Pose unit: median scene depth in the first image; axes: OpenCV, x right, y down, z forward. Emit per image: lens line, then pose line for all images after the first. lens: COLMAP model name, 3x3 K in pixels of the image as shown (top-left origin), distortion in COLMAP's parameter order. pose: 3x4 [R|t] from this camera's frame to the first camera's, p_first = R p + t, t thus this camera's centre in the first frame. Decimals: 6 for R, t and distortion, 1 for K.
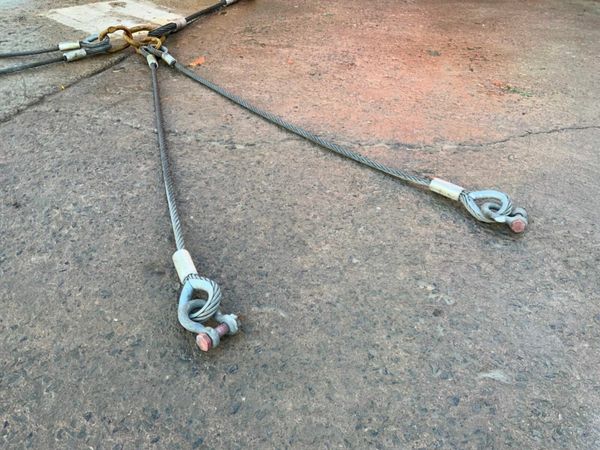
lens RADIAL K [[497.2, 0, 300.0], [0, 497.2, 225.0], [0, 0, 1]] dist [0.100094, -0.195782]
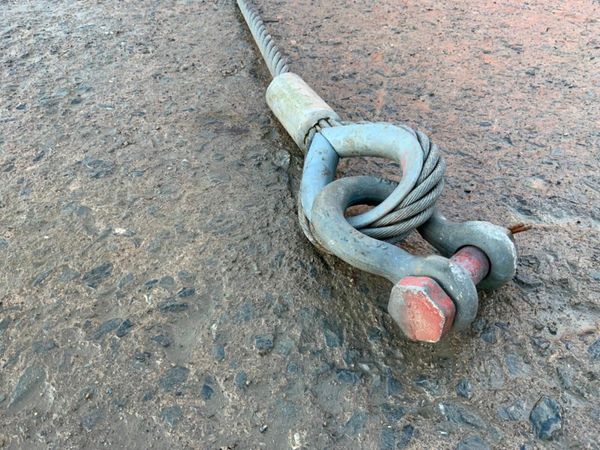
lens RADIAL K [[497.2, 0, 300.0], [0, 497.2, 225.0], [0, 0, 1]] dist [0.100094, -0.195782]
pose [[0.996049, 0.026339, -0.084814, -0.192401], [-0.019347, 0.996426, 0.082223, 0.137339], [0.086676, -0.080258, 0.992998, 0.598903]]
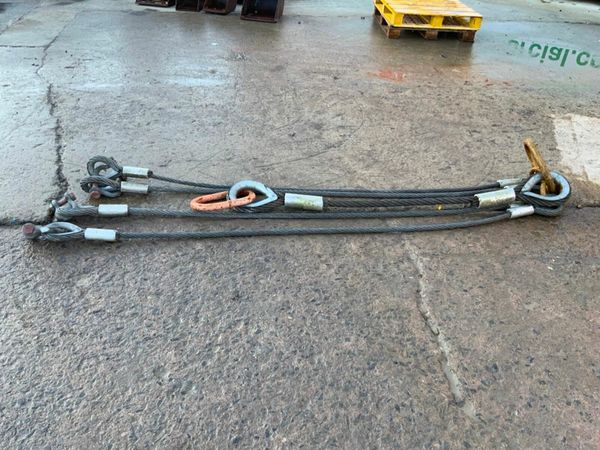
lens RADIAL K [[497.2, 0, 300.0], [0, 497.2, 225.0], [0, 0, 1]] dist [0.100094, -0.195782]
pose [[0.395156, 0.515073, -0.760626, 0.289643], [-0.559516, 0.791655, 0.245407, -0.604912], [0.728556, 0.328608, 0.601019, 0.458498]]
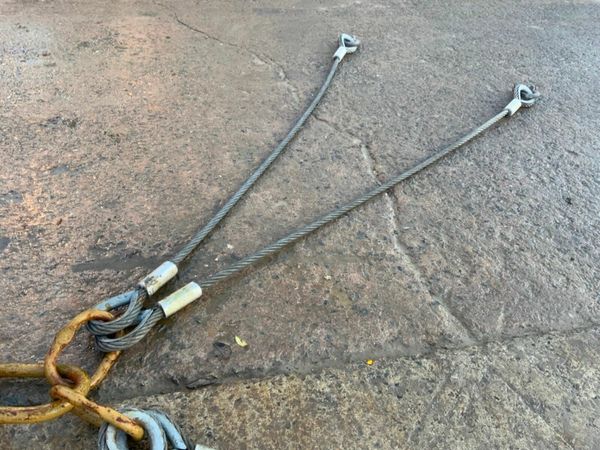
lens RADIAL K [[497.2, 0, 300.0], [0, 497.2, 225.0], [0, 0, 1]] dist [0.100094, -0.195782]
pose [[-0.469947, -0.613635, 0.634509, -1.221347], [0.424785, 0.472901, 0.771960, -1.363935], [-0.773762, 0.632311, 0.038424, 1.728342]]
